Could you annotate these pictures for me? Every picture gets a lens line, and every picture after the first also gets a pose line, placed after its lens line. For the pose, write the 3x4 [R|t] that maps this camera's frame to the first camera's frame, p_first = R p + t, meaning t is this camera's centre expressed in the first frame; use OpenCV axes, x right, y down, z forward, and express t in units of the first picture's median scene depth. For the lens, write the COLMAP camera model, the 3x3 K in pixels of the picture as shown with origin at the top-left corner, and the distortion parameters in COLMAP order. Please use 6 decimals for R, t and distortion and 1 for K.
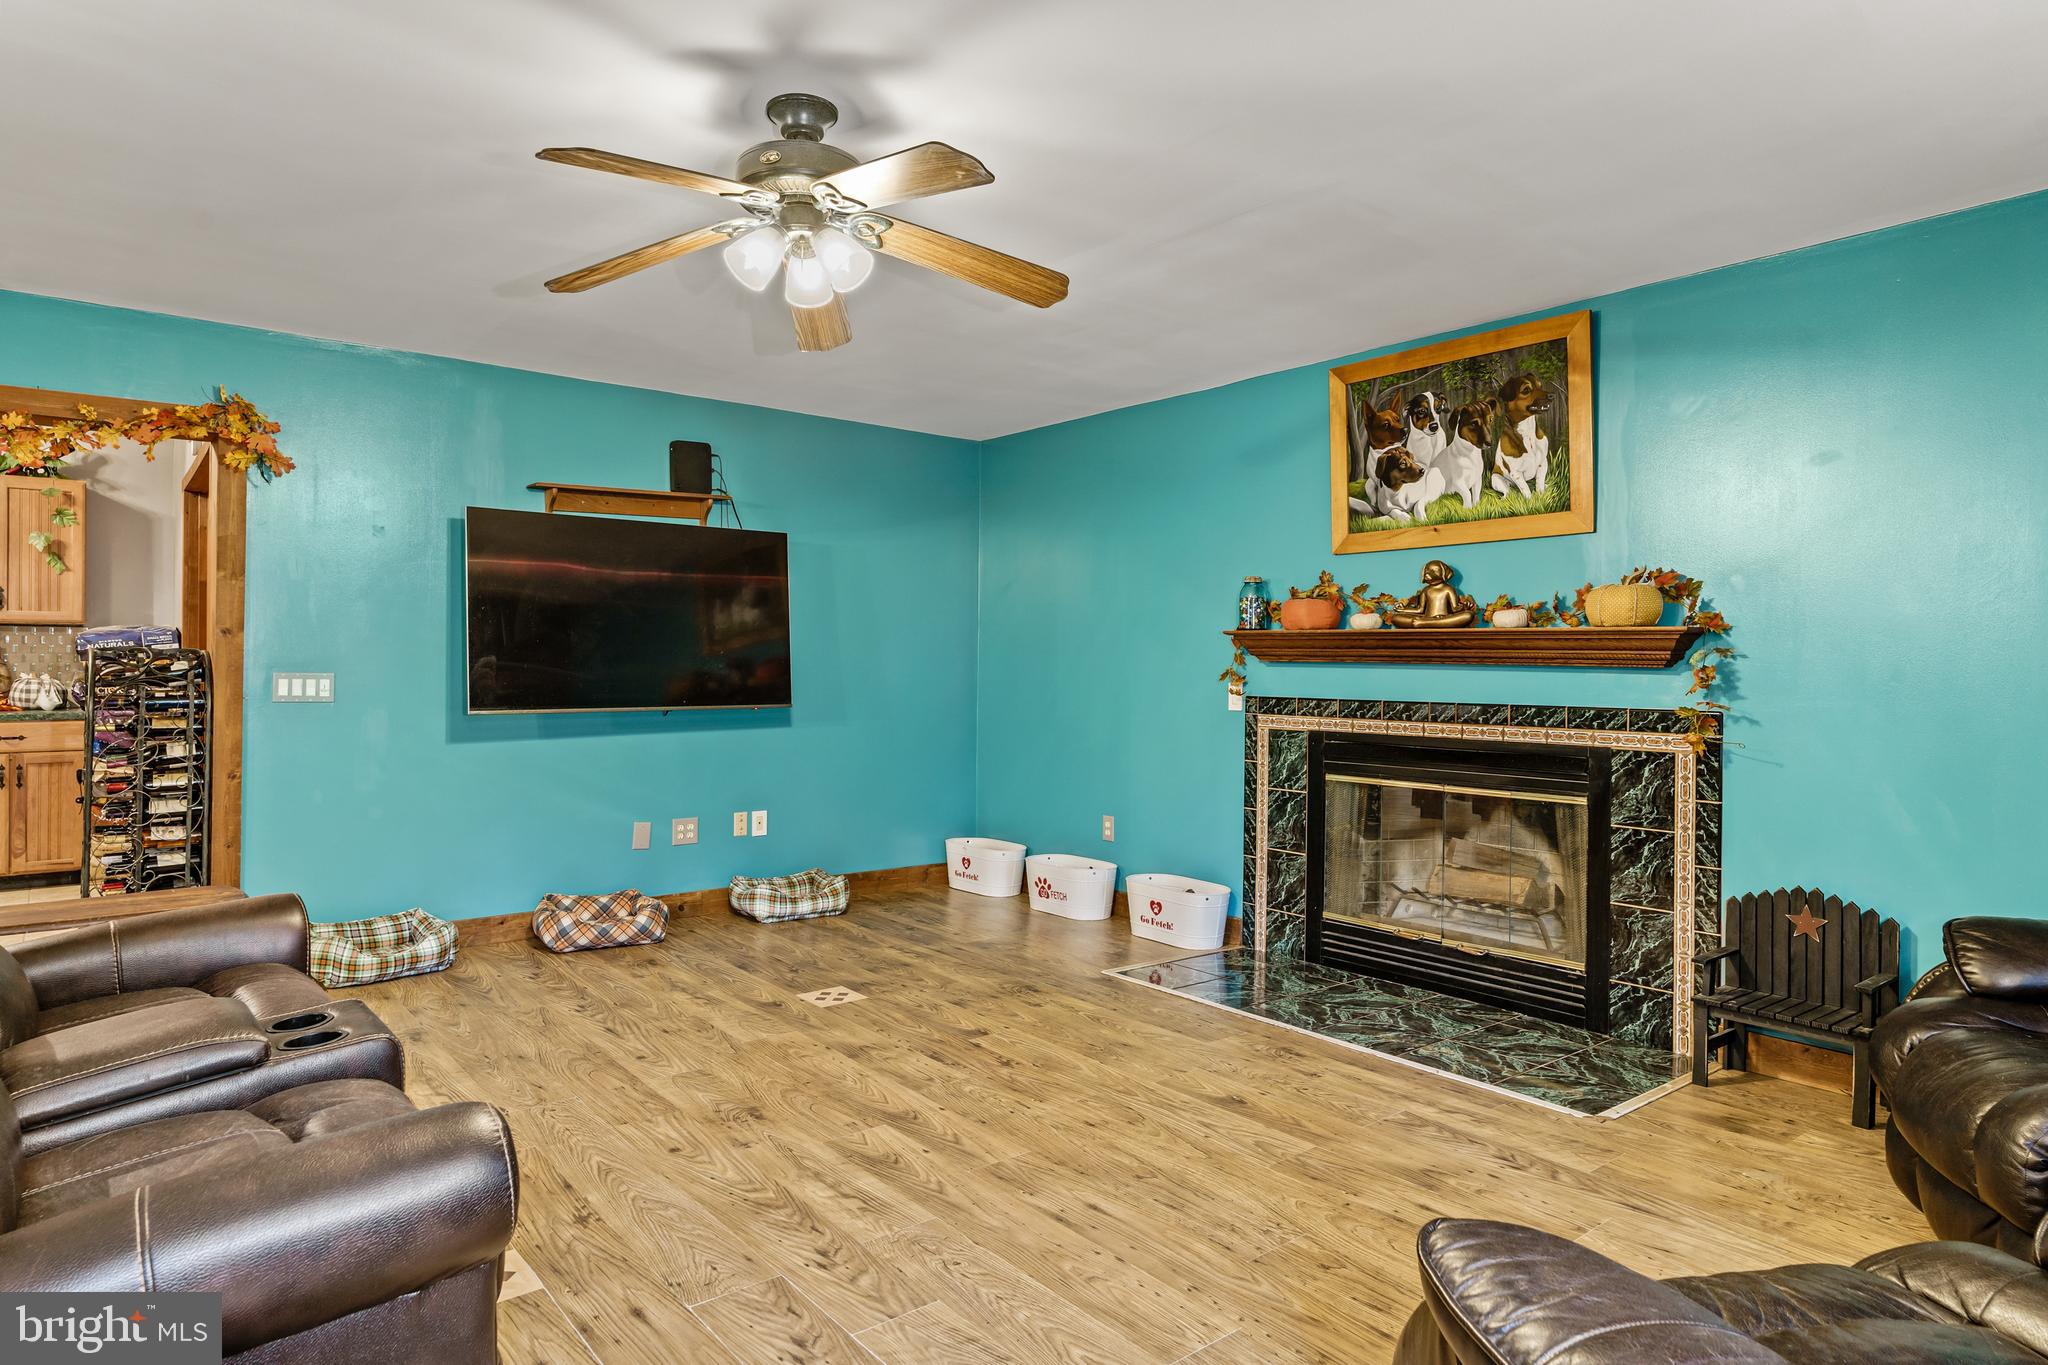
lens RADIAL K [[1176.3, 0, 1041.7], [0, 1176.3, 673.4], [0, 0, 1]] dist [-0.002377, 0.001415]
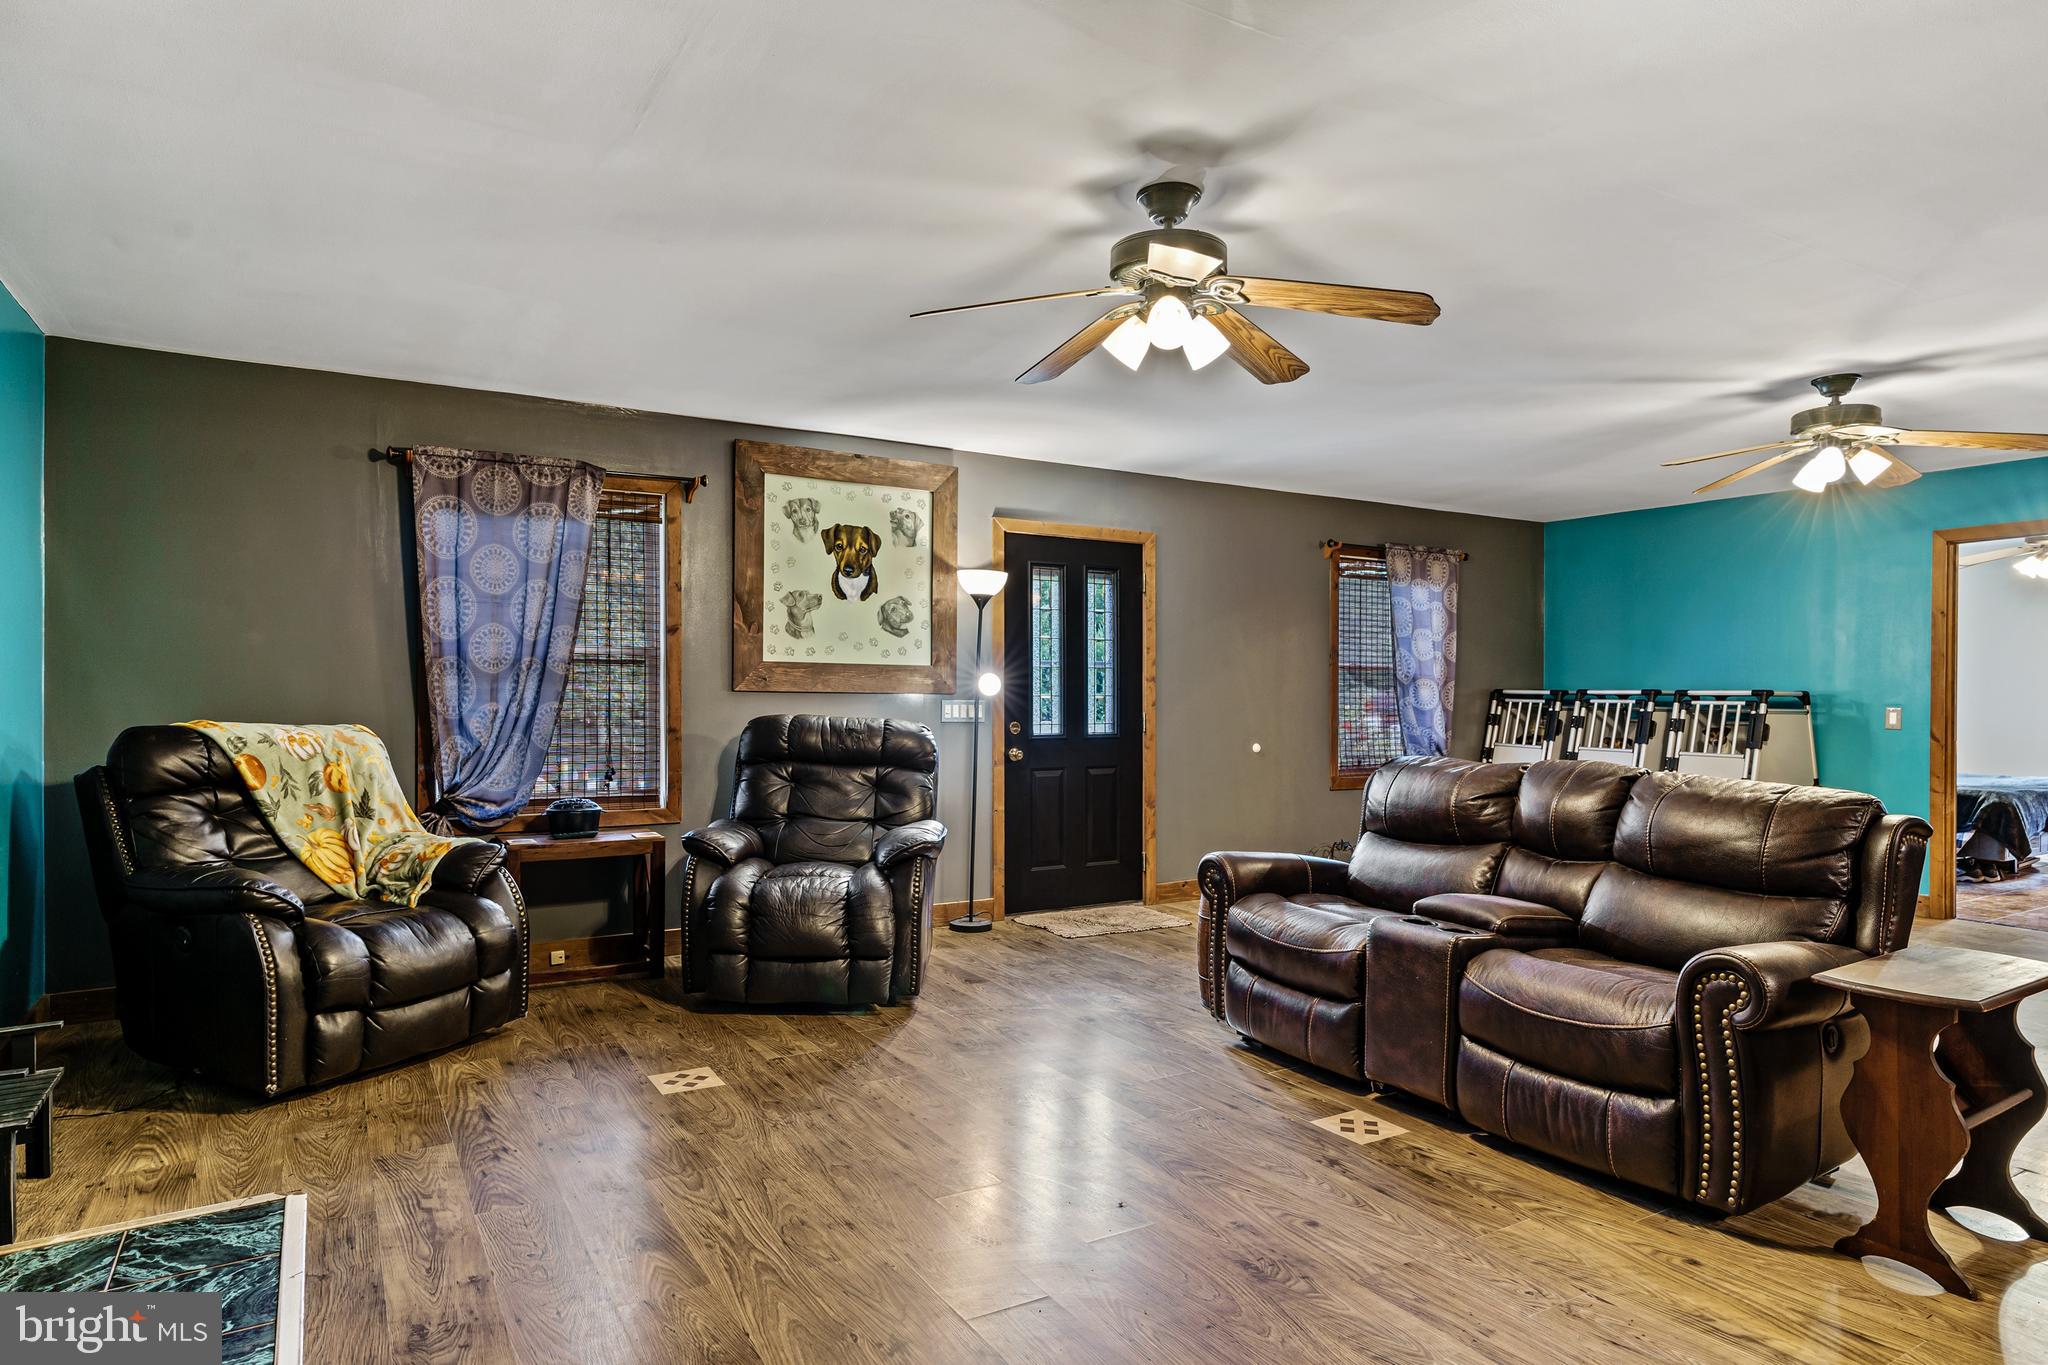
lens RADIAL K [[1190.4, 0, 1004.5], [0, 1190.4, 695.2], [0, 0, 1]] dist [-0.010384, 0.007374]
pose [[-0.986047, -0.012750, 0.165975, -0.167657], [-0.010040, 0.999802, 0.017159, -0.016604], [-0.166161, 0.015254, -0.985981, 1.462232]]
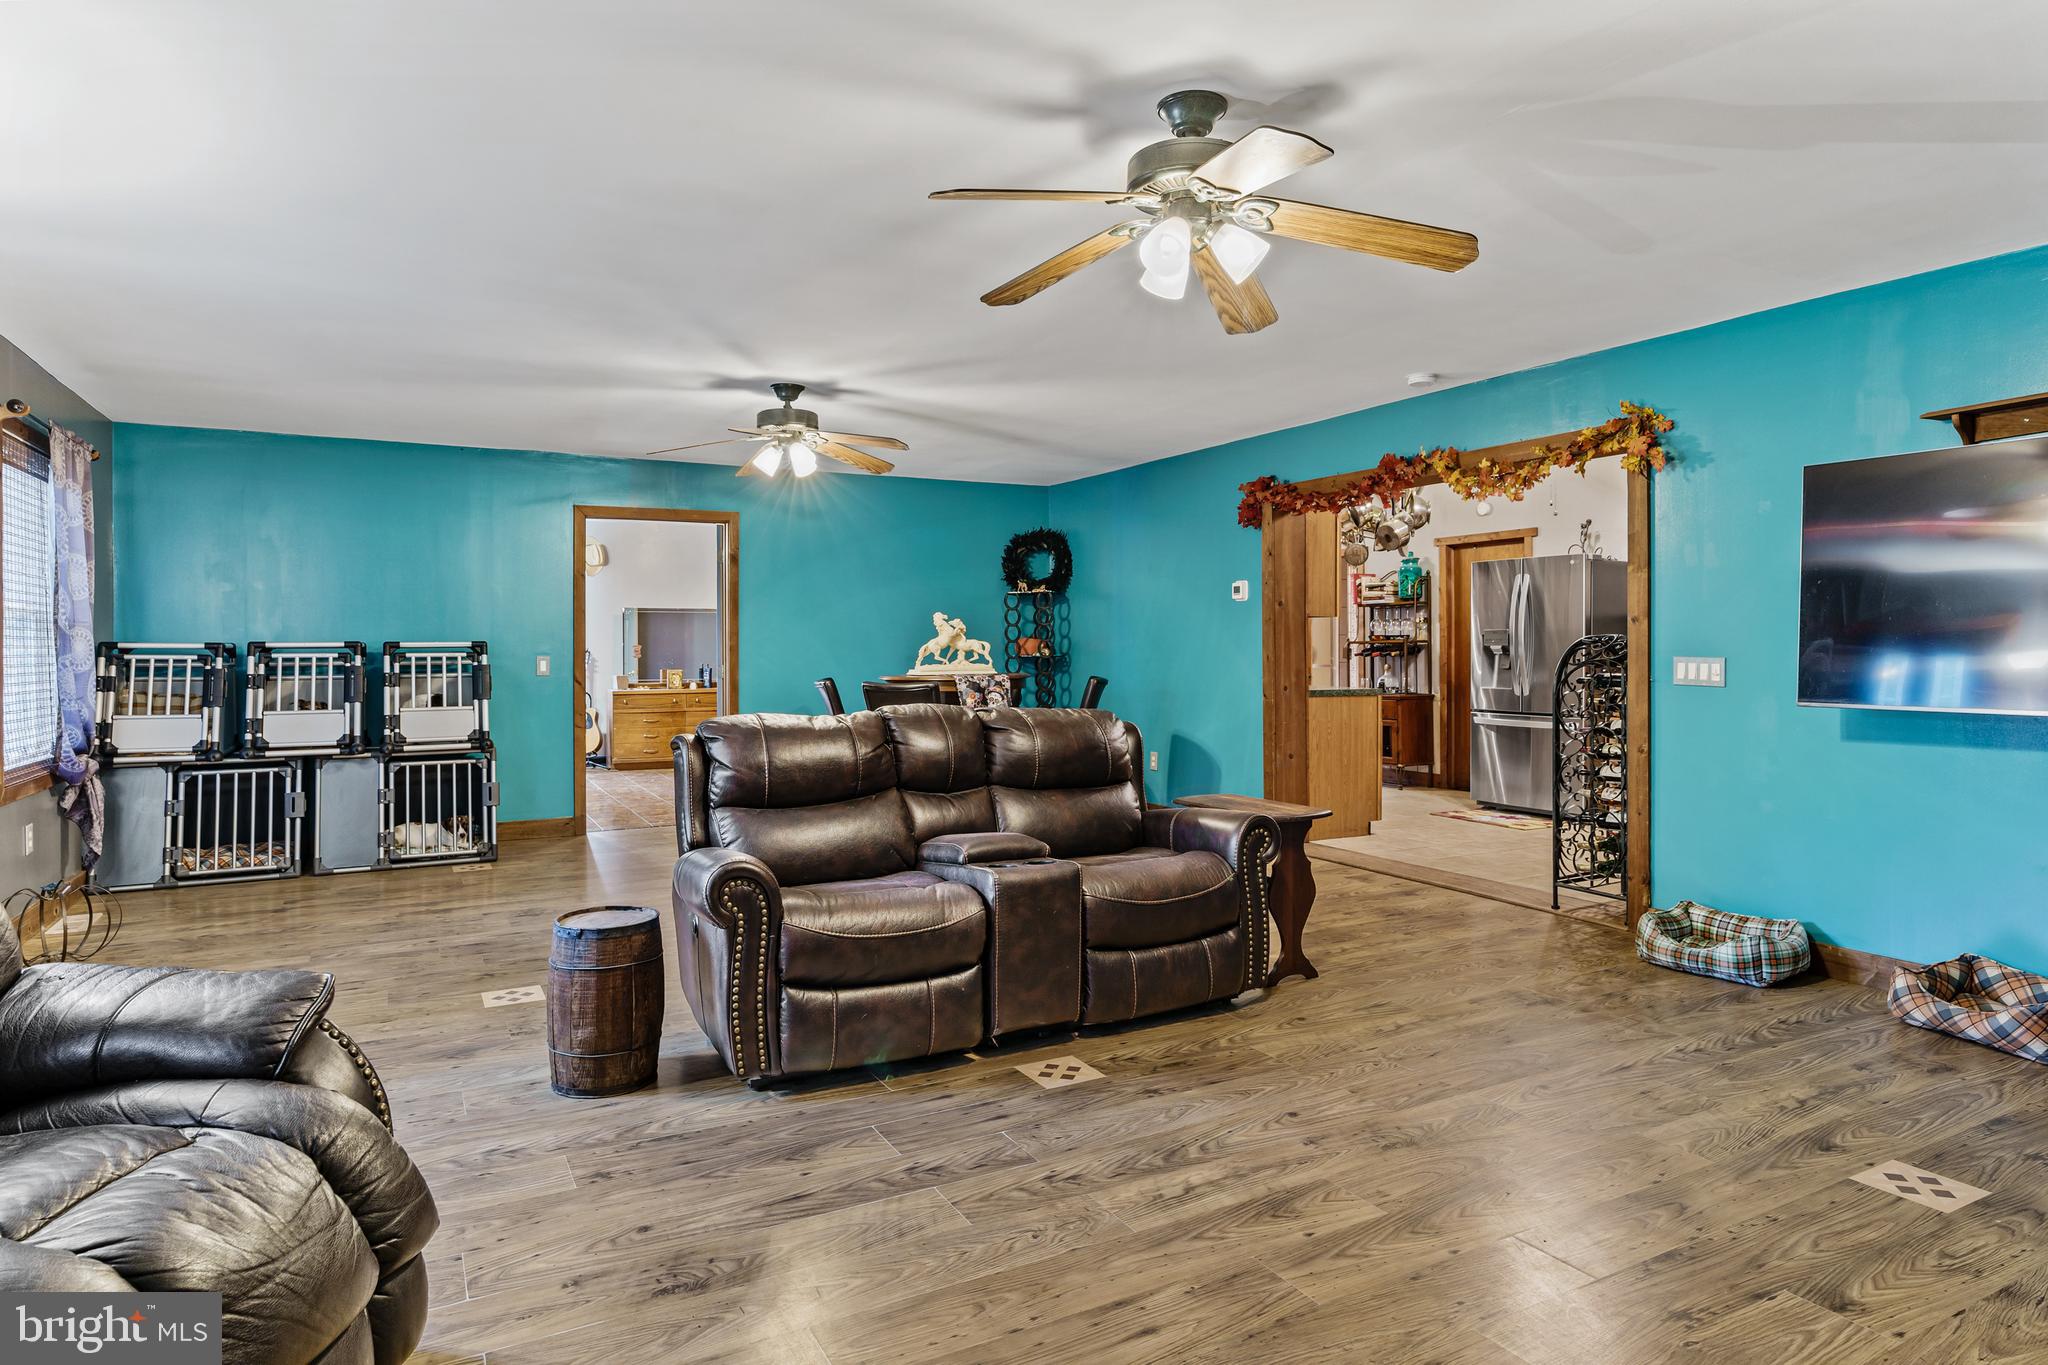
lens RADIAL K [[1190.4, 0, 1023.4], [0, 1190.4, 637.4], [0, 0, 1]] dist [-0.010384, 0.007374]
pose [[-0.185052, -0.011330, -0.982663, 0.572617], [-0.009230, 0.999909, -0.009791, -0.001415], [0.982685, 0.007258, -0.185140, 0.717453]]
